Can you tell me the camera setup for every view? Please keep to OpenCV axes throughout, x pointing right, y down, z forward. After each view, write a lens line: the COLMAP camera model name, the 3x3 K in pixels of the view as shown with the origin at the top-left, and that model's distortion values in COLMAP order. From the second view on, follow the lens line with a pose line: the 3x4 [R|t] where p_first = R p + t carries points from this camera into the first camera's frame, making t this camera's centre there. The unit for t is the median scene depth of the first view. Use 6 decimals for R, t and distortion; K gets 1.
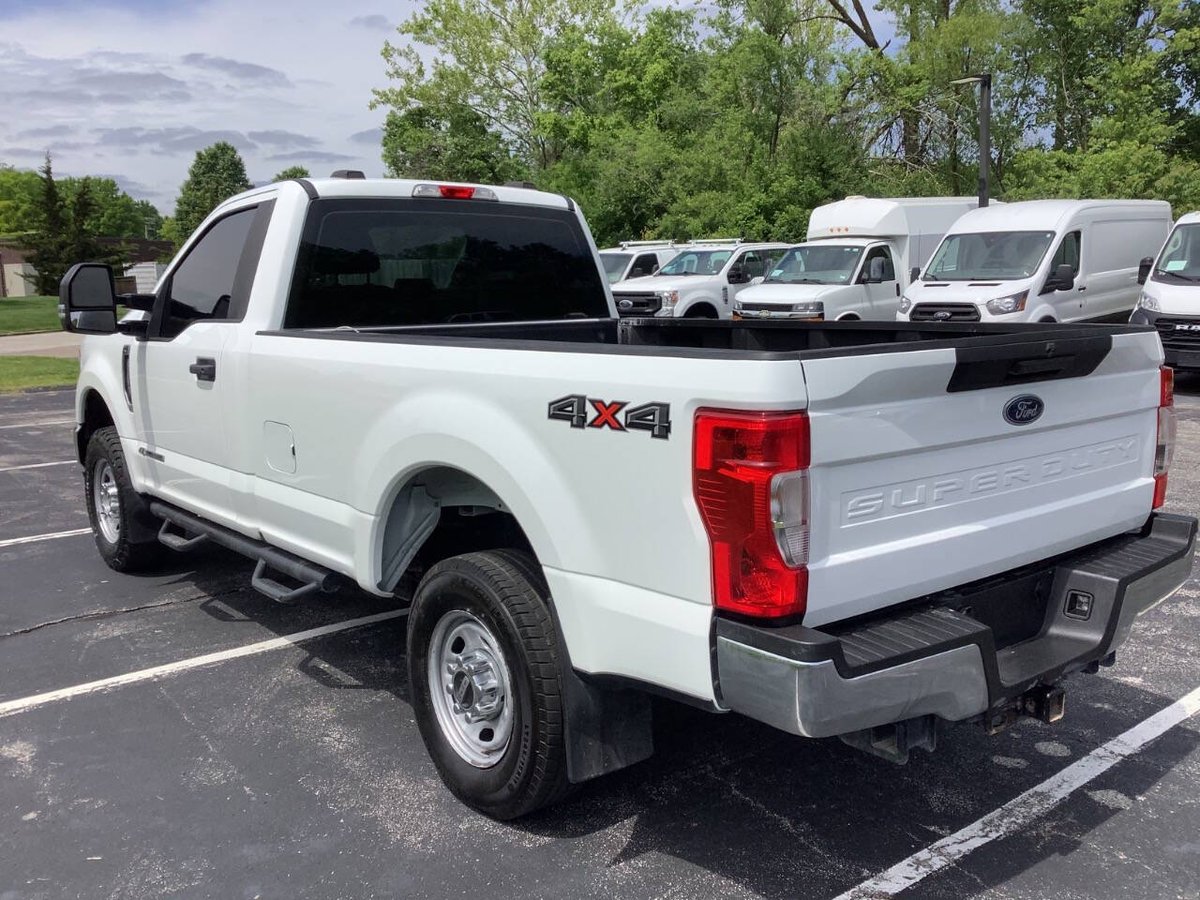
lens RADIAL K [[1129.6, 0, 598.5], [0, 1129.6, 451.0], [0, 0, 1]] dist [-0.008709, 0.000000]
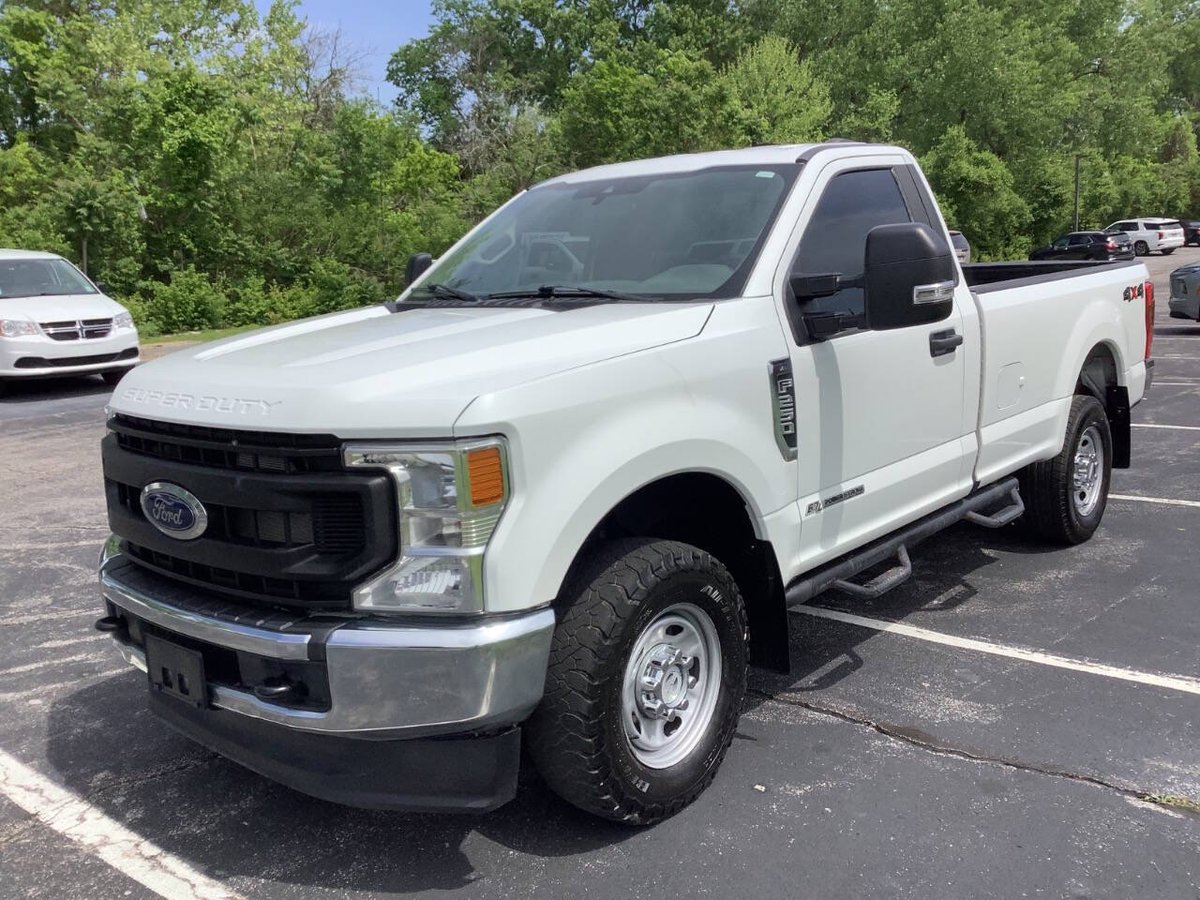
lens RADIAL K [[1129.6, 0, 599.7], [0, 1129.6, 452.7], [0, 0, 1]] dist [-0.008709, 0.000000]
pose [[-0.191541, -0.148143, 0.970240, -1.181048], [0.192094, 0.963767, 0.185077, -0.206684], [-0.962503, 0.221827, -0.156144, 1.407896]]
